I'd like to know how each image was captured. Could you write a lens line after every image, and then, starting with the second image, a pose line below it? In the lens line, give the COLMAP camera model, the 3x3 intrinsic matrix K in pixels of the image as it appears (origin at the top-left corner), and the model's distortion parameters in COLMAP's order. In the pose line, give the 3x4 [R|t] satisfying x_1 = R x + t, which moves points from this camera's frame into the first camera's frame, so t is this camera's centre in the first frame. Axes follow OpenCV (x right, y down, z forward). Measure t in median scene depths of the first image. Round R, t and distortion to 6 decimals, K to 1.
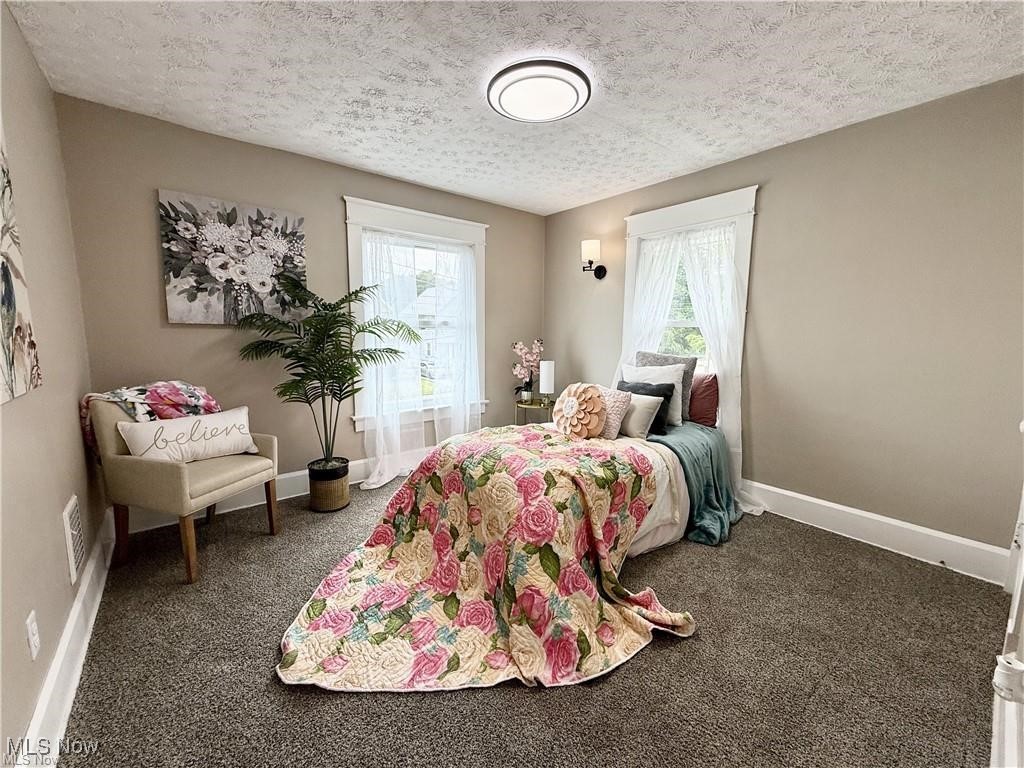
lens RADIAL K [[407.8, 0, 505.6], [0, 407.8, 385.2], [0, 0, 1]] dist [0.001579, -0.000596]
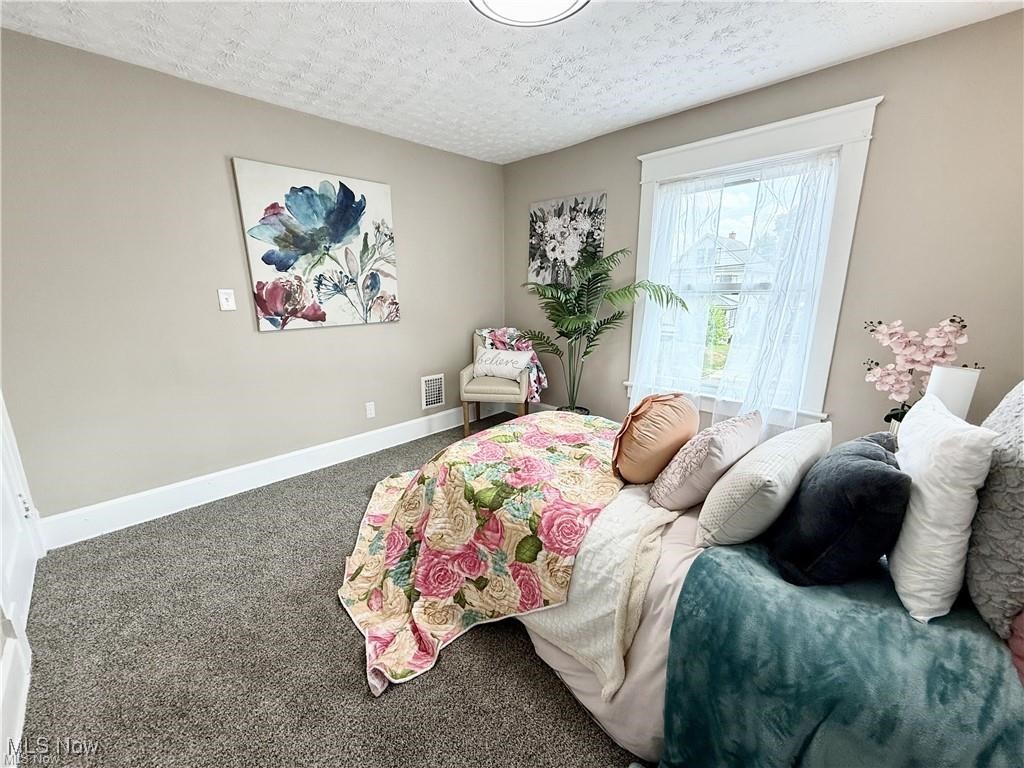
lens RADIAL K [[407.8, 0, 510.5], [0, 407.8, 384.6], [0, 0, 1]] dist [0.001579, -0.000596]
pose [[0.115497, 0.217408, -0.969224, 0.812012], [-0.125936, 0.971084, 0.202818, -0.119551], [0.985292, 0.098635, 0.139537, 0.787816]]
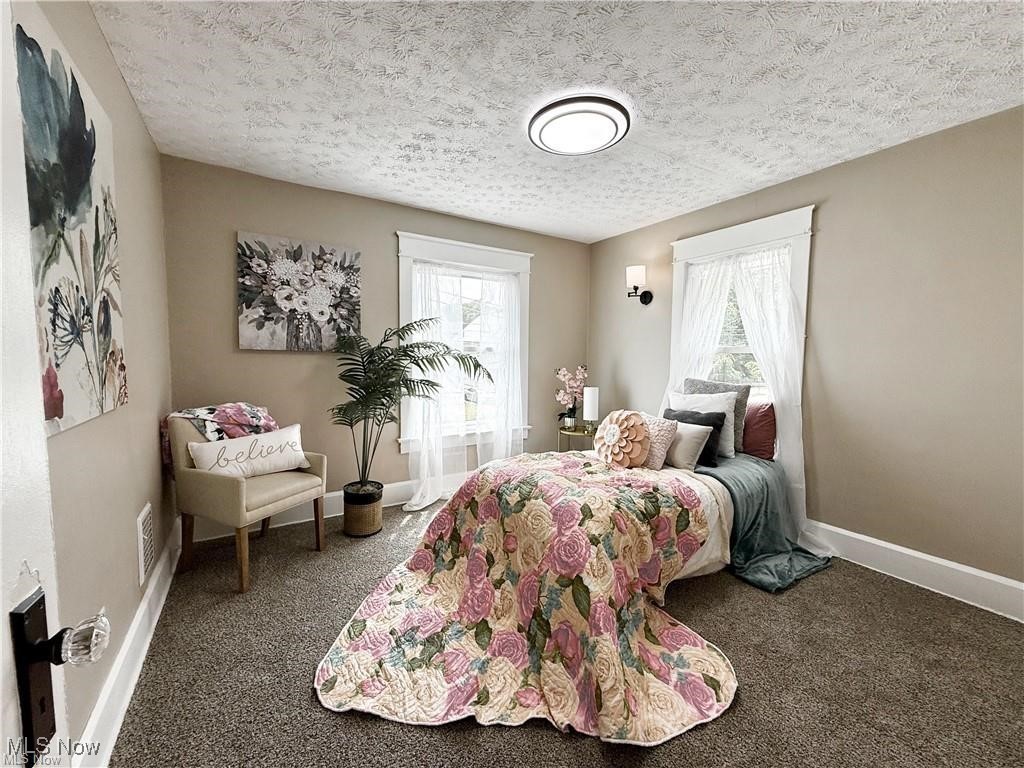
lens RADIAL K [[407.8, 0, 505.8], [0, 407.8, 385.5], [0, 0, 1]] dist [0.001579, -0.000596]
pose [[0.992753, 0.010231, -0.119741, 0.024319], [-0.017848, 0.997872, -0.062717, 0.002475], [0.118844, 0.064399, 0.990822, -0.001021]]
